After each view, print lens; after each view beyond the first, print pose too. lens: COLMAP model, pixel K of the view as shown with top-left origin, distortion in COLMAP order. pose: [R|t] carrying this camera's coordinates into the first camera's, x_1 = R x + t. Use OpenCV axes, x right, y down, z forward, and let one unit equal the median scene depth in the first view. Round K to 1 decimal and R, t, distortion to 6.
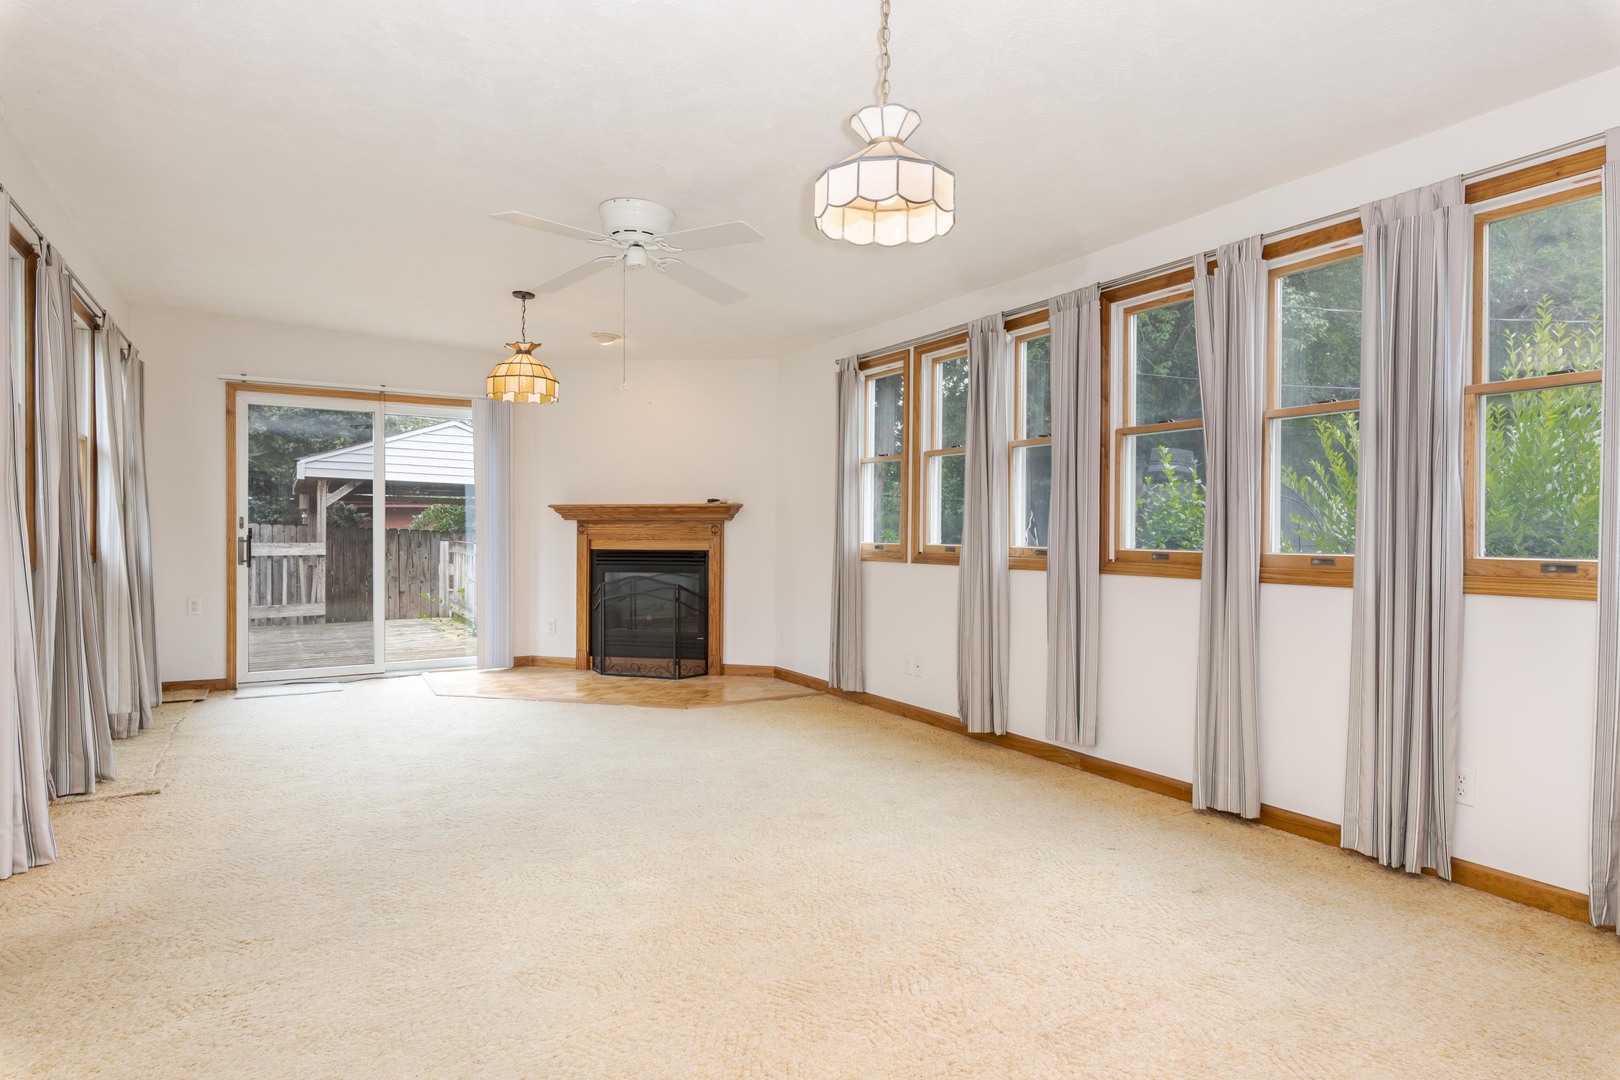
lens RADIAL K [[852.4, 0, 806.5], [0, 852.4, 538.8], [0, 0, 1]] dist [0.001494, -0.000583]
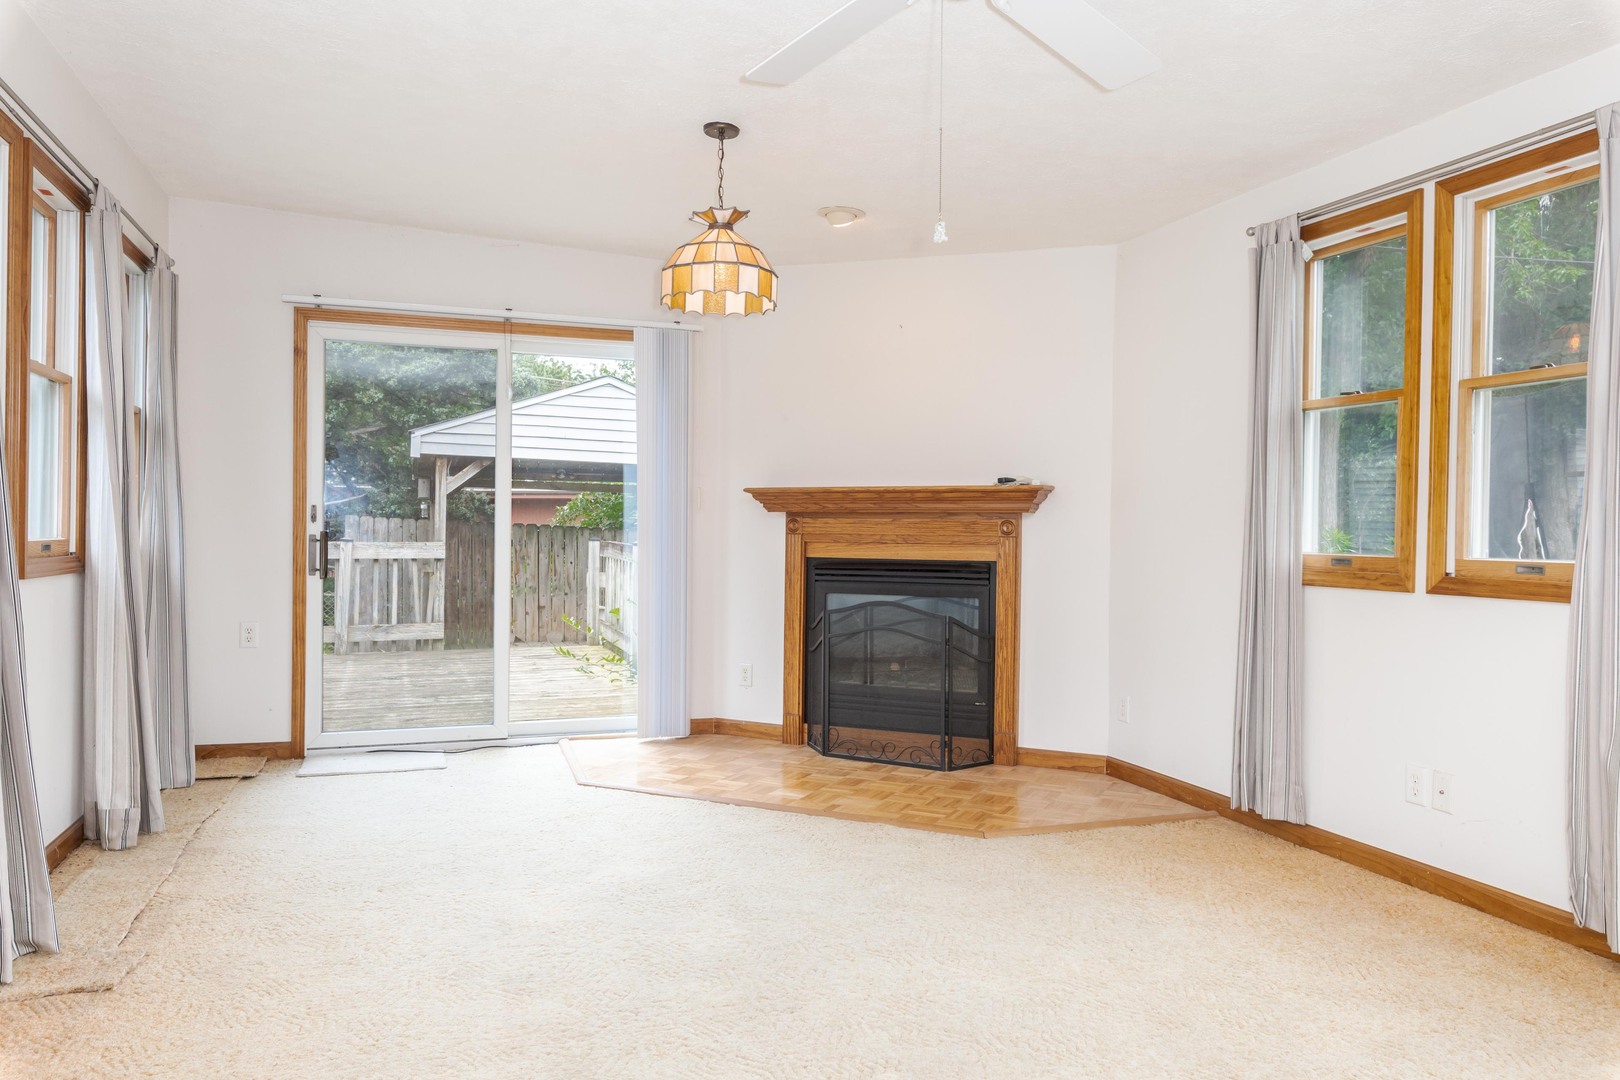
lens RADIAL K [[1076.0, 0, 818.5], [0, 1076.0, 538.0], [0, 0, 1]] dist [-0.003737, 0.000076]
pose [[0.980628, 0.008102, -0.195709, -0.088132], [-0.008372, 0.999965, -0.000552, -0.001902], [0.195698, 0.002180, 0.980662, 0.211348]]
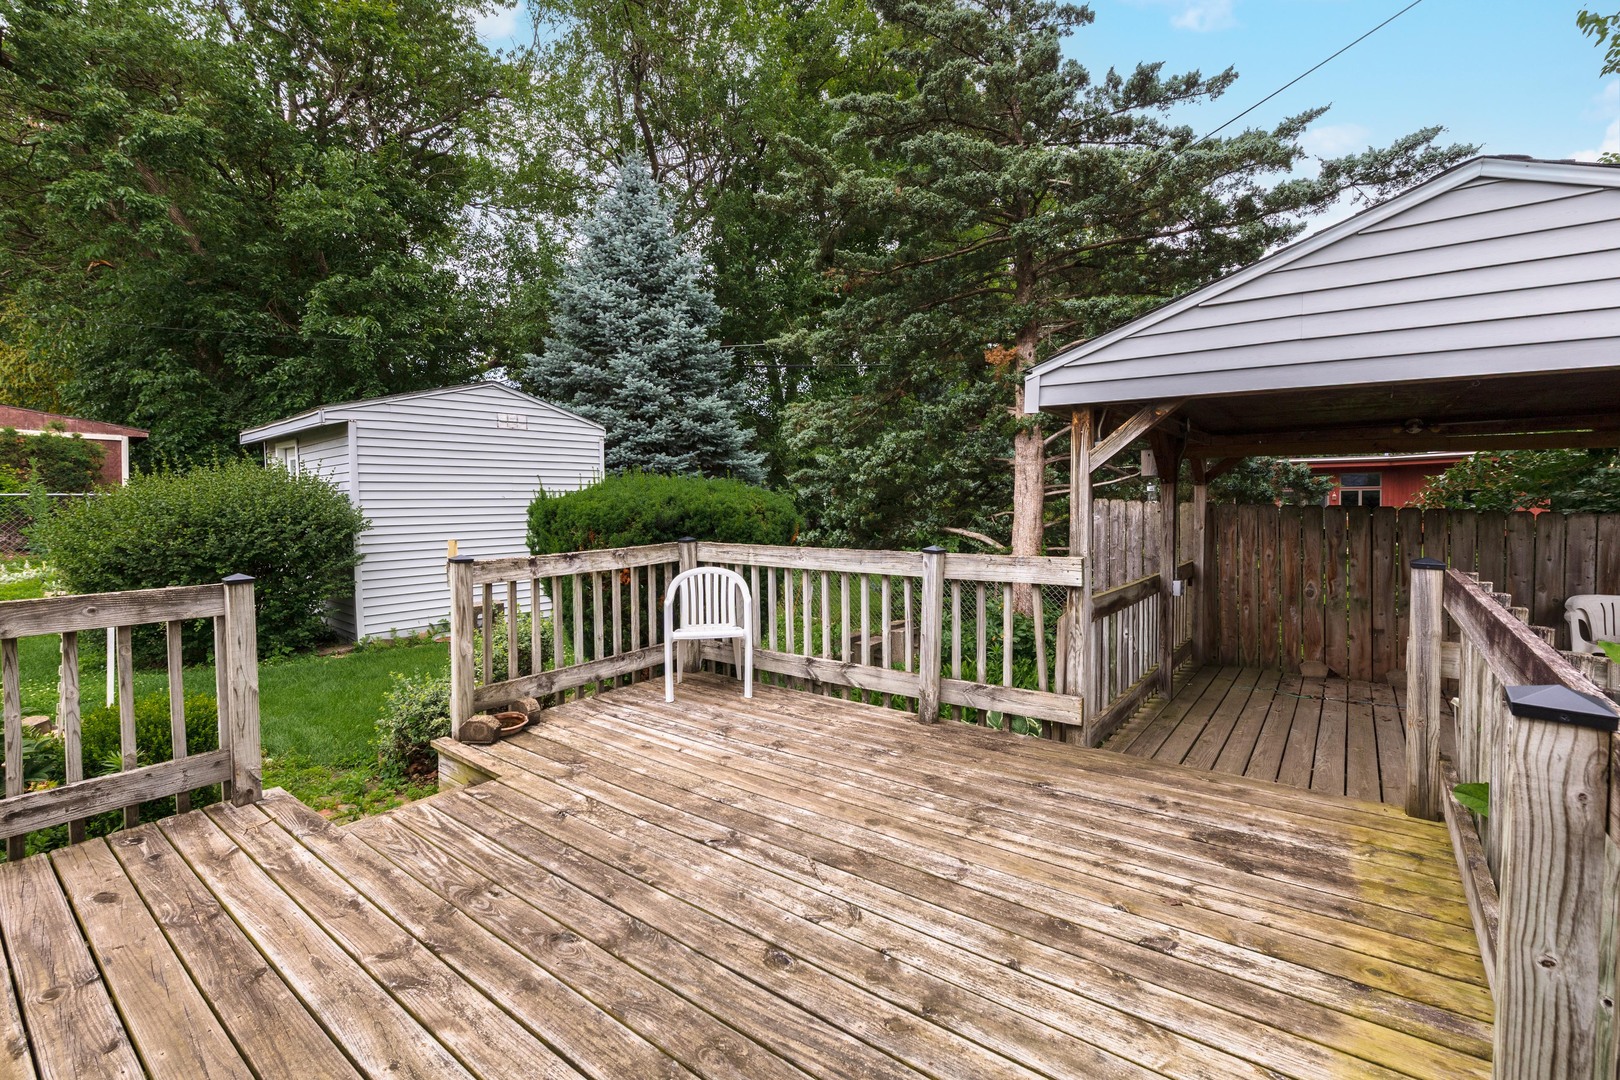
lens RADIAL K [[694.7, 0, 816.6], [0, 694.7, 539.4], [0, 0, 1]] dist [-0.000056, 0.000212]
pose [[0.351683, 0.047679, -0.934904, -0.440784], [0.010598, 0.998435, 0.054905, -0.038210], [0.936059, -0.029217, 0.350628, 1.154725]]
